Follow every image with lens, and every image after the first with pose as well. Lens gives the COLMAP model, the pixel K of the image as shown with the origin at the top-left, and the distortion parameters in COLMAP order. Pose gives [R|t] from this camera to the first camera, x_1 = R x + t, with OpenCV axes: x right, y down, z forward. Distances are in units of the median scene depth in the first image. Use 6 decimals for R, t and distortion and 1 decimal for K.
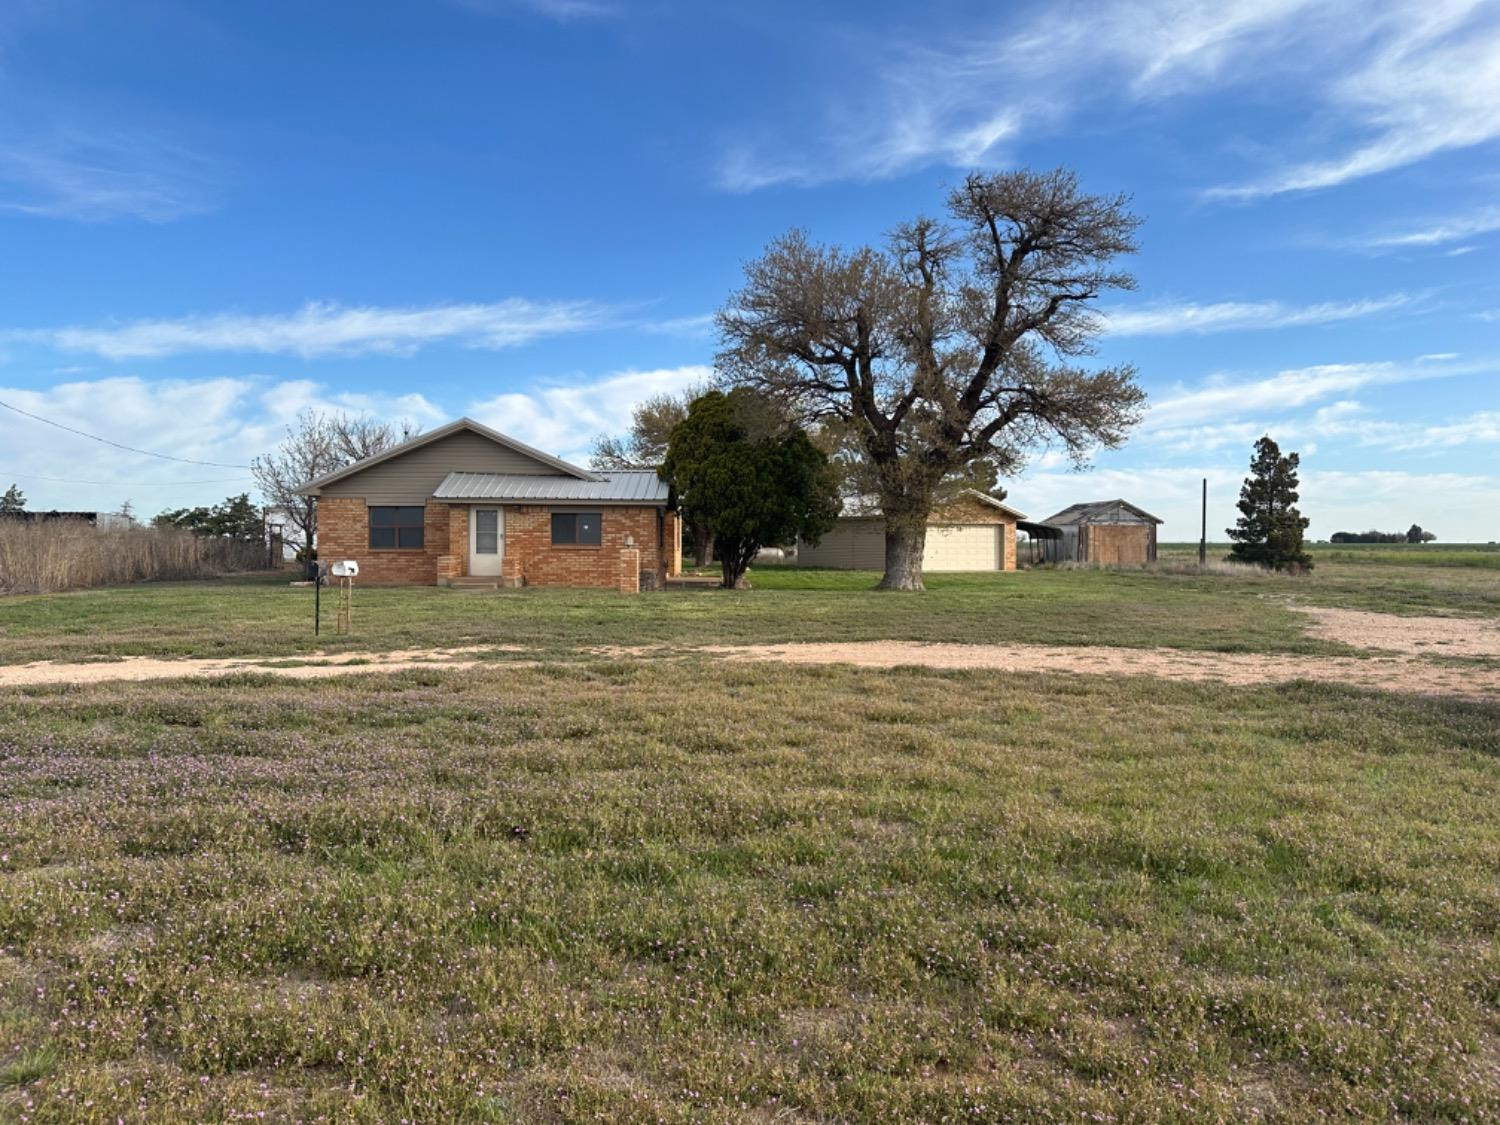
lens RADIAL K [[1075.2, 0, 749.9], [0, 1075.2, 577.5], [0, 0, 1]] dist [0.110516, -0.170512]
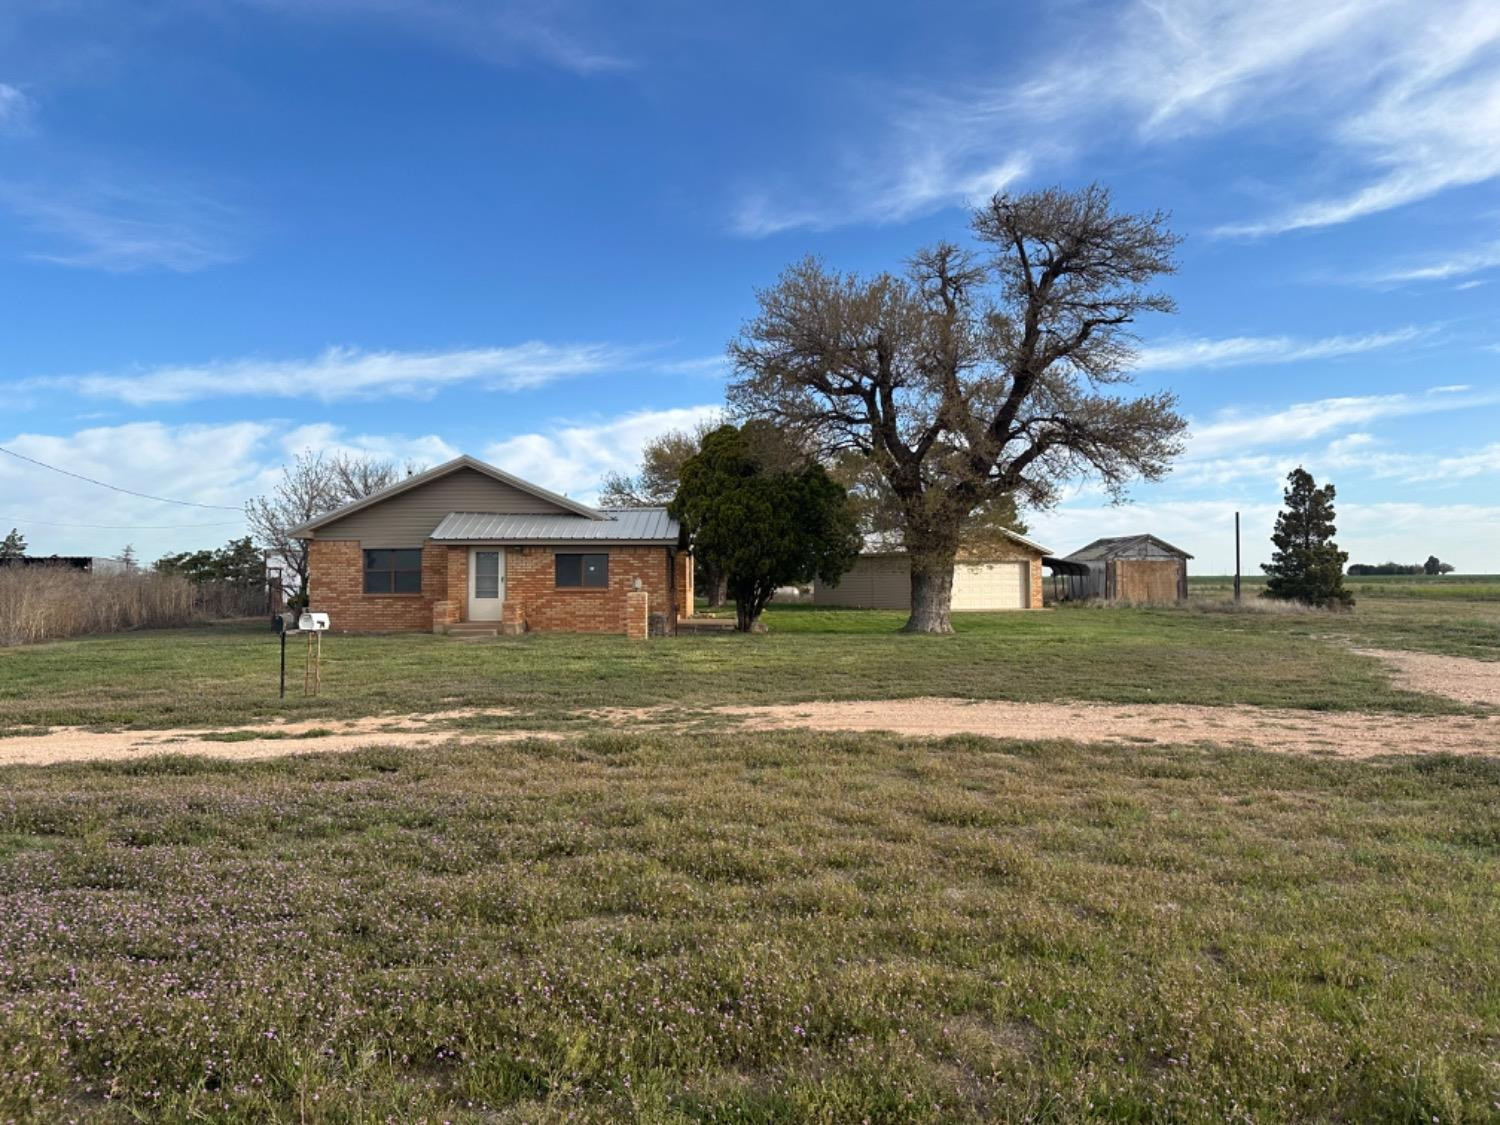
lens RADIAL K [[1079.5, 0, 747.4], [0, 1079.5, 563.3], [0, 0, 1]] dist [0.078799, -0.120522]
pose [[0.999864, -0.008465, -0.014147, -0.002913], [0.007788, 0.998855, -0.047200, -0.005654], [0.014530, 0.047083, 0.998785, 0.058435]]
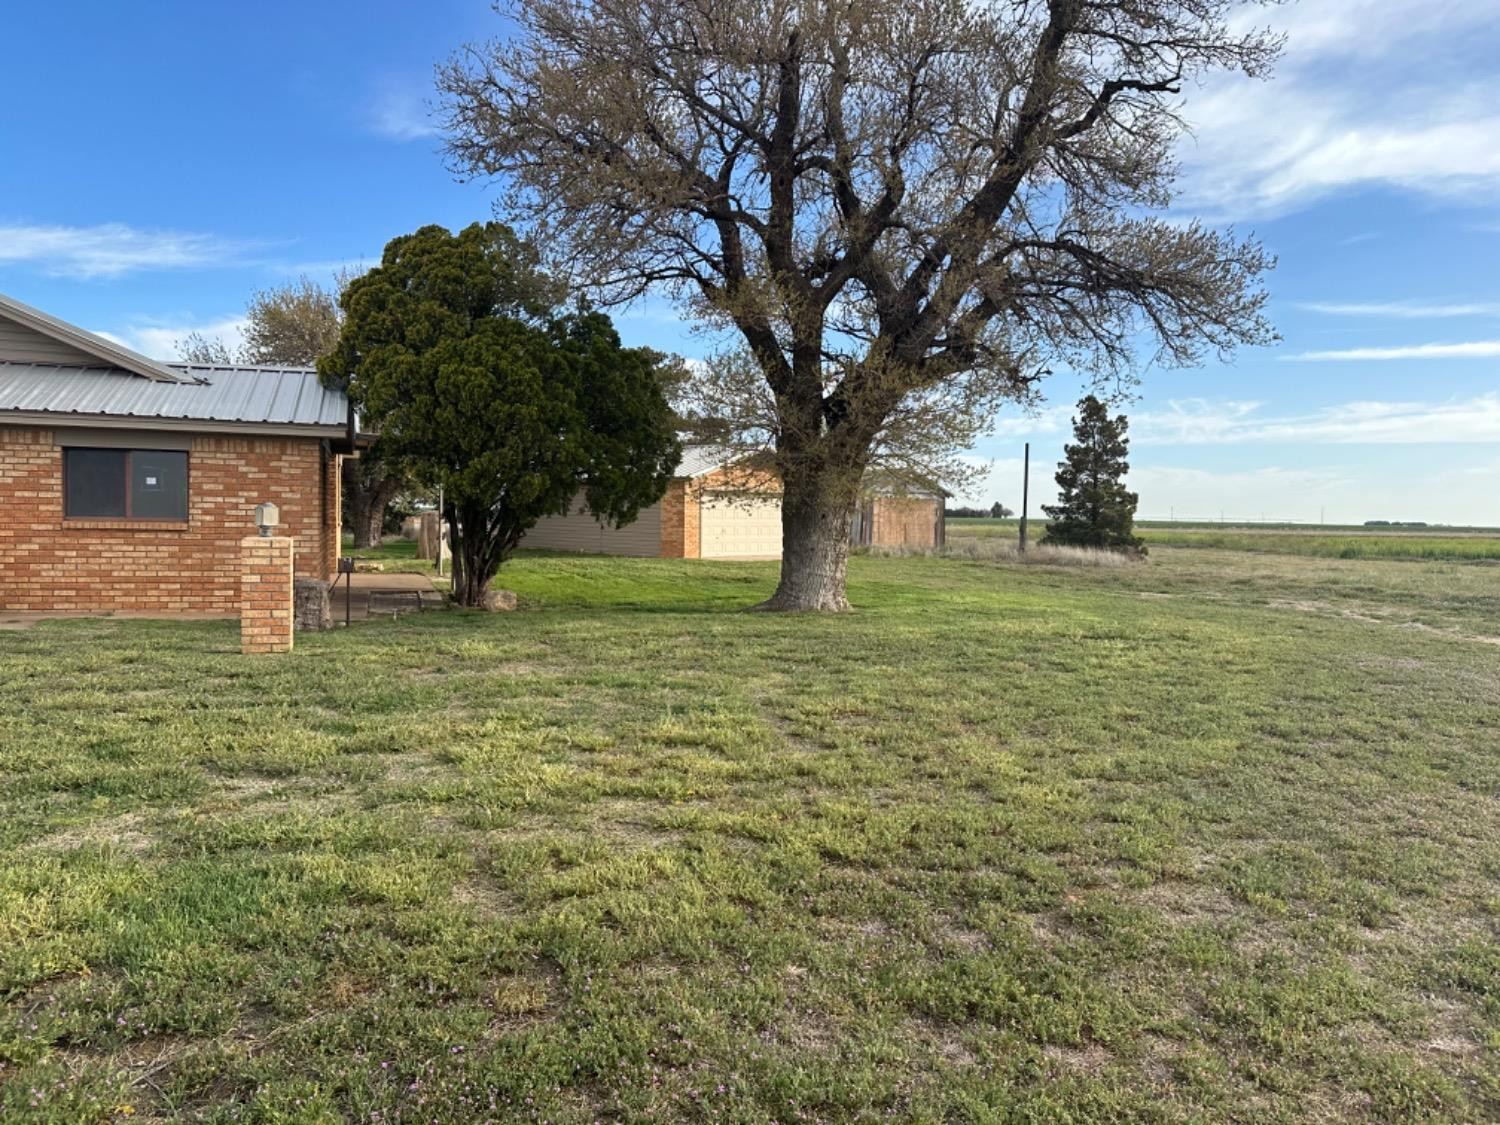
lens RADIAL K [[1079.5, 0, 747.4], [0, 1079.5, 563.3], [0, 0, 1]] dist [0.078799, -0.120522]
pose [[0.951188, -0.002146, 0.308605, -0.056374], [-0.002223, 0.999902, 0.013806, -0.019059], [-0.308604, -0.013818, 0.951090, 0.489960]]
